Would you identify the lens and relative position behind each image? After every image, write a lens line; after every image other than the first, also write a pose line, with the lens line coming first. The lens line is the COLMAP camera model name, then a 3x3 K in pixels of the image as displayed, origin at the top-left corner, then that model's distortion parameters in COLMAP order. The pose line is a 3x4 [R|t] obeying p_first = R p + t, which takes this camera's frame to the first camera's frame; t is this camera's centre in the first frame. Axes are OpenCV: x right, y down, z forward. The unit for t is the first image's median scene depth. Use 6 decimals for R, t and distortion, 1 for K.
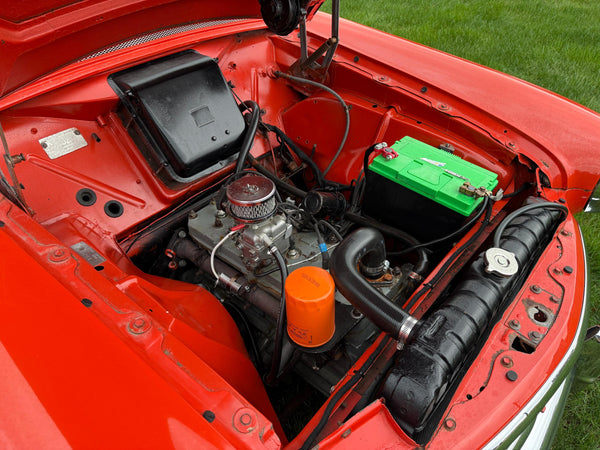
lens RADIAL K [[424.3, 0, 301.6], [0, 424.3, 225.0], [0, 0, 1]] dist [0.049397, -0.060690]
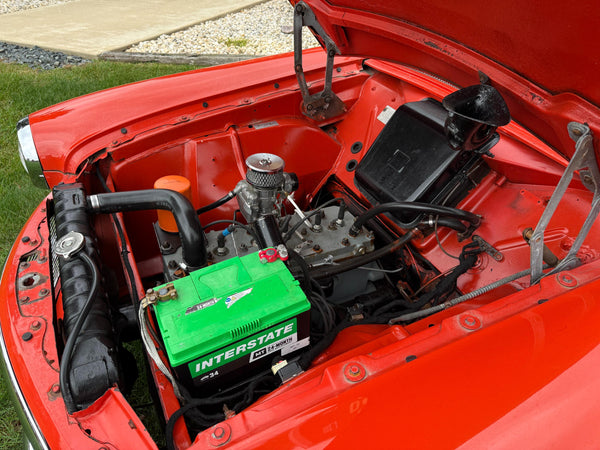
lens RADIAL K [[424.3, 0, 297.1], [0, 424.3, 225.6], [0, 0, 1]] dist [0.049397, -0.060690]
pose [[-0.377904, 0.553181, -0.742415, 0.734199], [-0.614938, 0.449484, 0.647931, -0.732258], [0.692127, 0.701395, 0.170310, 0.827811]]
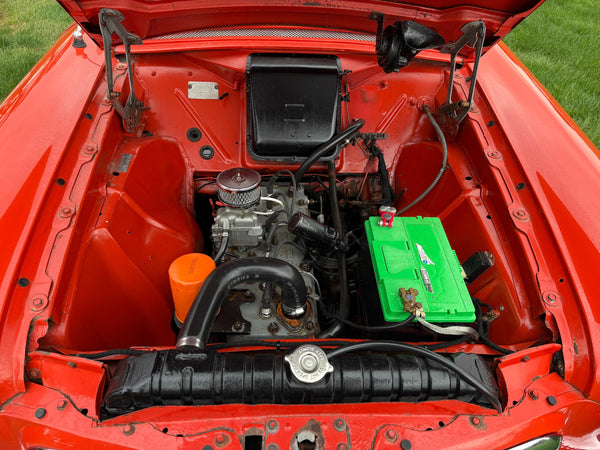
lens RADIAL K [[424.3, 0, 299.2], [0, 424.3, 219.5], [0, 0, 1]] dist [0.049397, -0.060690]
pose [[0.685786, 0.498869, -0.529931, 0.537275], [-0.503561, 0.850943, 0.149404, -0.202773], [0.525474, 0.164393, 0.834776, 0.139201]]
